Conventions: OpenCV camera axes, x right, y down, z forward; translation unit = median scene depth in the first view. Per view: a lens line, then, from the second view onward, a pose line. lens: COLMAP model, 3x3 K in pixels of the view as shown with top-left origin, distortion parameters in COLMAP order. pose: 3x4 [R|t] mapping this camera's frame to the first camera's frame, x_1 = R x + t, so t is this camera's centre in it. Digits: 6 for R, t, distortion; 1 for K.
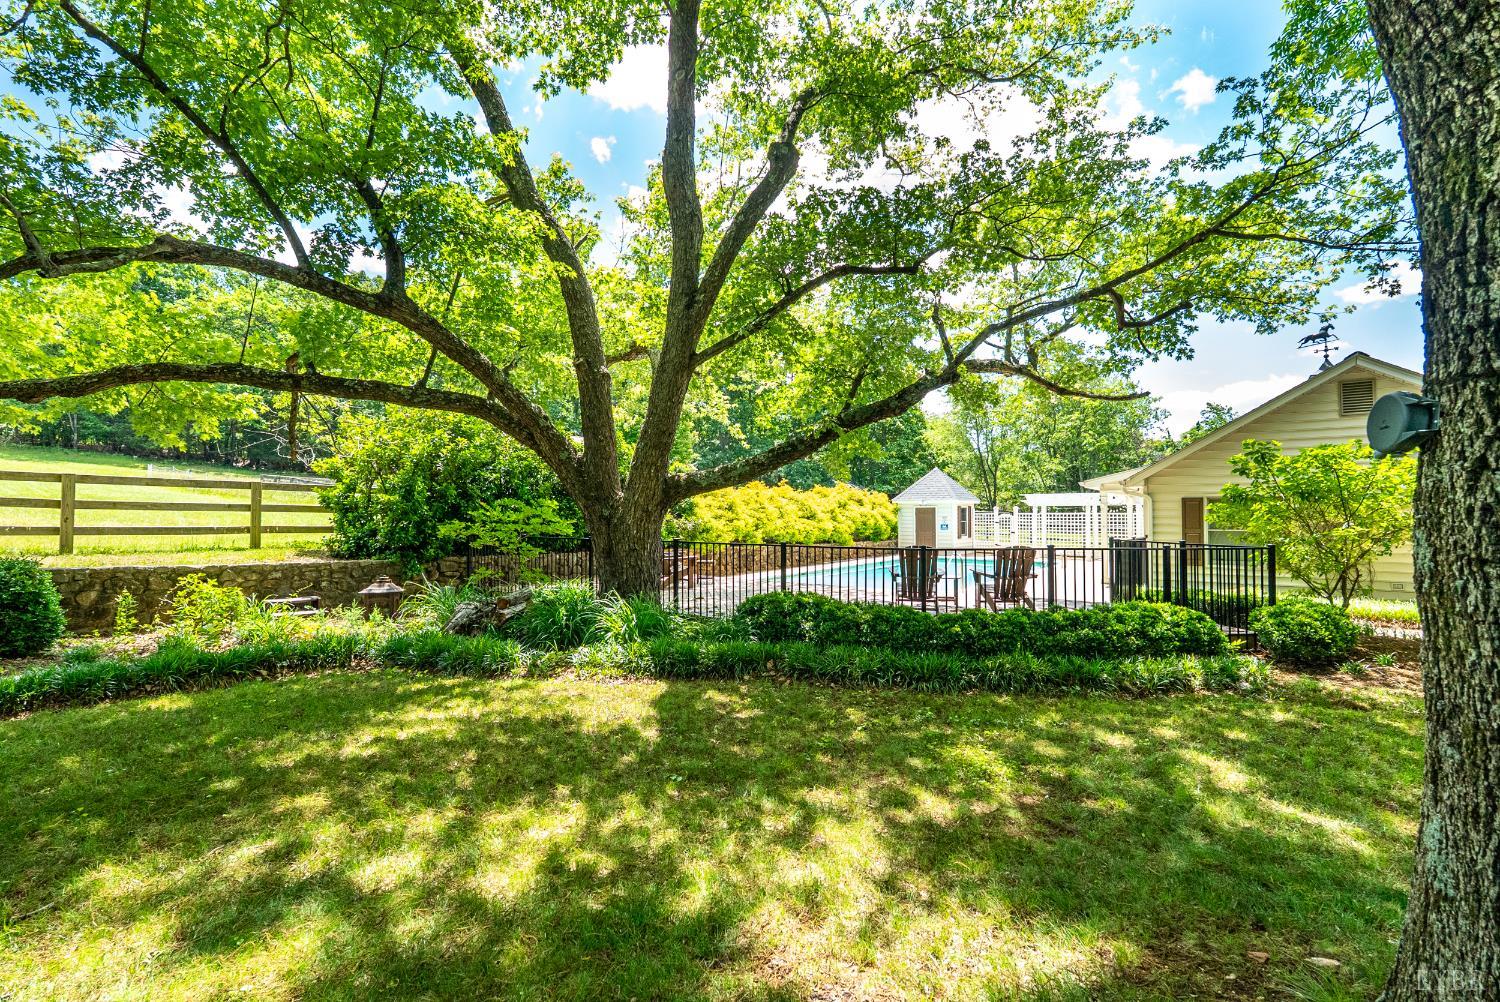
lens RADIAL K [[621.9, 0, 756.5], [0, 621.9, 504.3], [0, 0, 1]] dist [-0.001104, -0.000012]
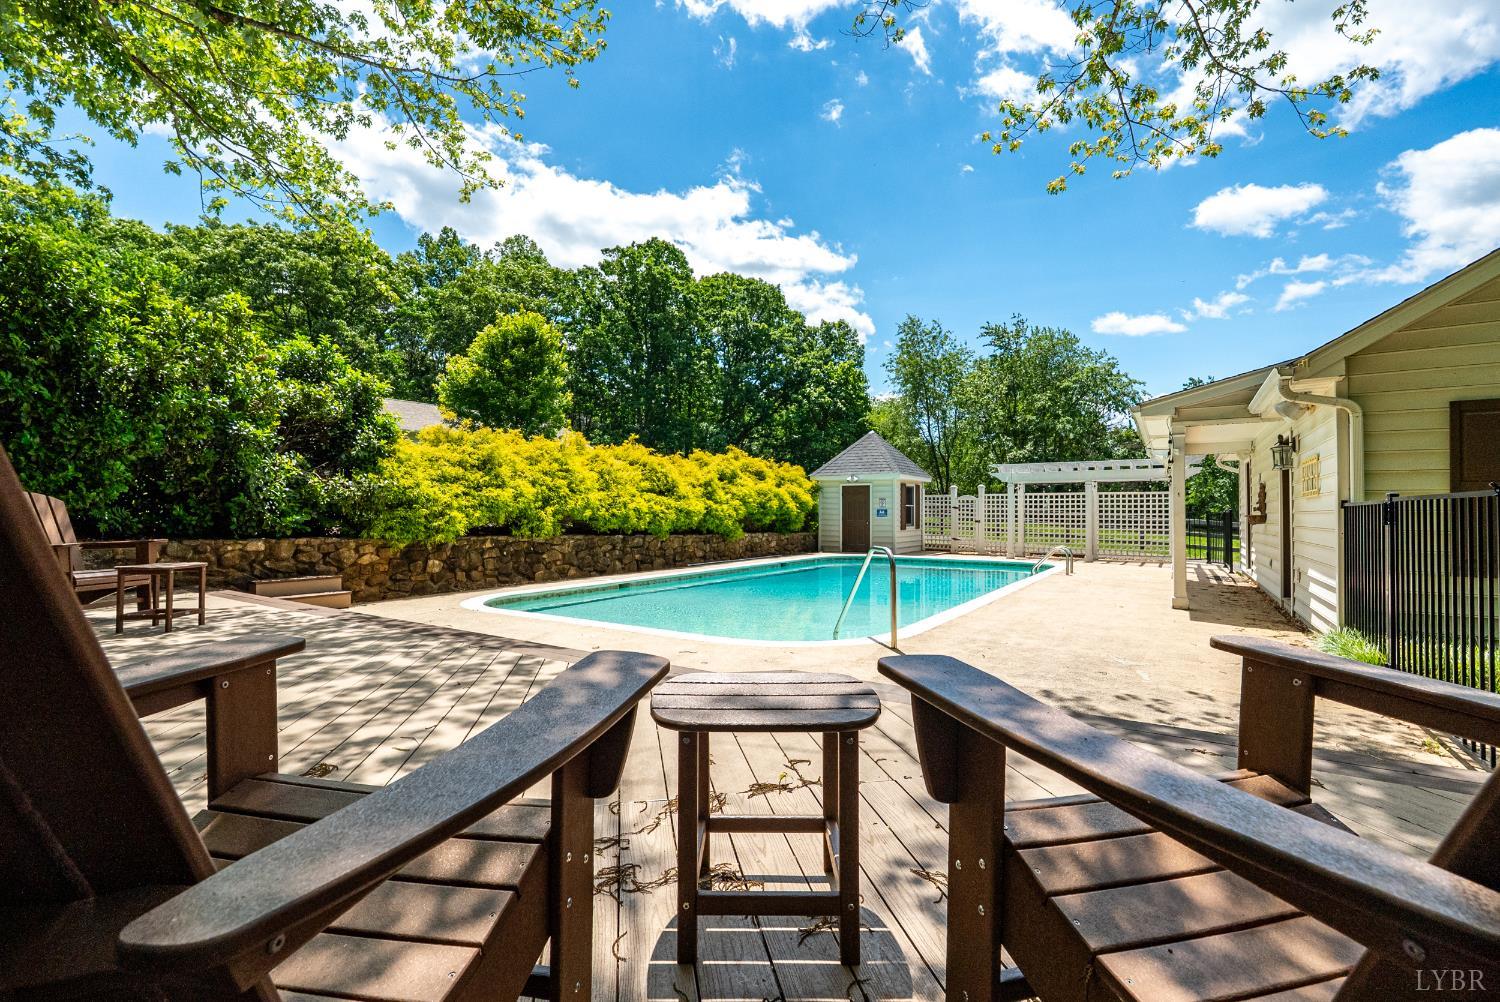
lens RADIAL K [[683.8, 0, 745.0], [0, 683.8, 505.8], [0, 0, 1]] dist [0.003916, -0.000357]
pose [[0.996604, 0.005634, 0.082154, 0.088053], [-0.006512, 0.999924, 0.010424, 0.021941], [-0.082089, -0.010923, 0.996565, 0.255290]]
